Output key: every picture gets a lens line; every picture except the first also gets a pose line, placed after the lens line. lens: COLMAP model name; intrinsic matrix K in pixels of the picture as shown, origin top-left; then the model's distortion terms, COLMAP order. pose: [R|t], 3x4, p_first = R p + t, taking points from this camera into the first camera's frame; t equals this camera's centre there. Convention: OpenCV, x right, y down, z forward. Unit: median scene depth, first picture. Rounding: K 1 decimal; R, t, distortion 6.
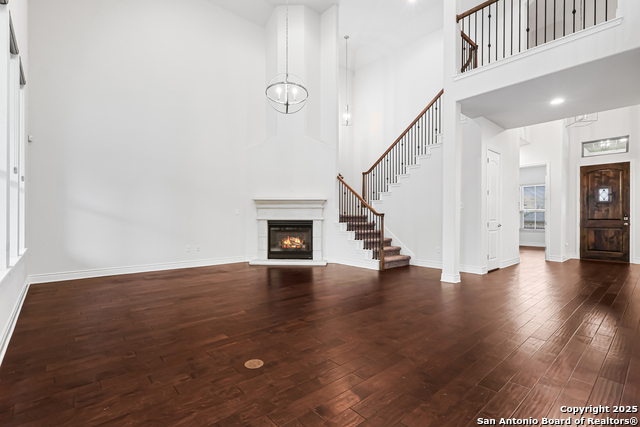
lens RADIAL K [[296.7, 0, 318.3], [0, 296.7, 219.6], [0, 0, 1]] dist [0.001193, 0.000397]
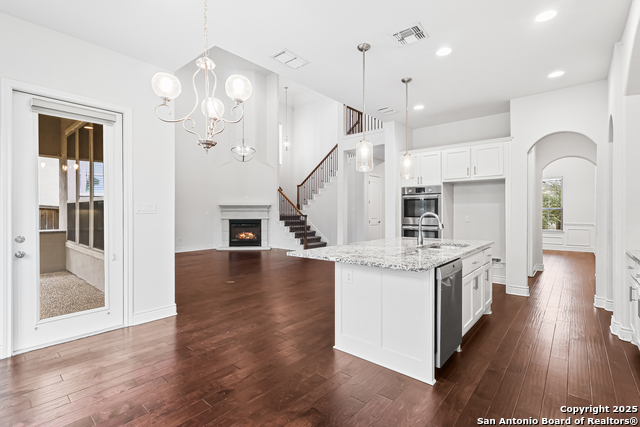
lens RADIAL K [[296.7, 0, 318.2], [0, 296.7, 212.8], [0, 0, 1]] dist [0.001193, 0.000397]
pose [[0.988868, -0.004091, 0.148737, 0.041485], [0.005196, 0.999962, -0.007041, -0.017884], [-0.148703, 0.007736, 0.988852, -0.474503]]
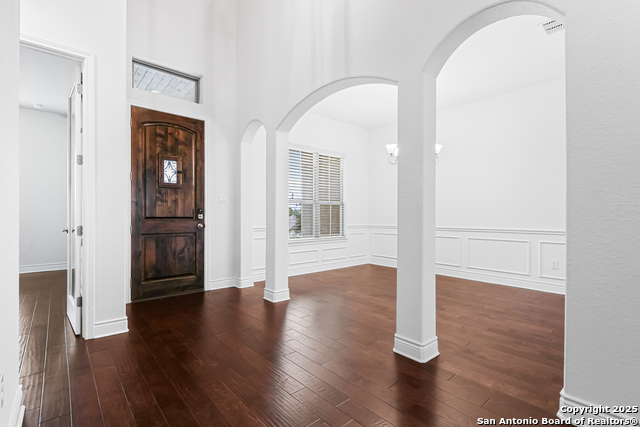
lens RADIAL K [[296.7, 0, 315.1], [0, 296.7, 216.0], [0, 0, 1]] dist [0.001193, 0.000397]
pose [[0.024917, -0.005486, 0.999674, 0.441325], [0.002945, 0.999981, 0.005415, -0.006297], [-0.999685, 0.002809, 0.024932, 0.737012]]
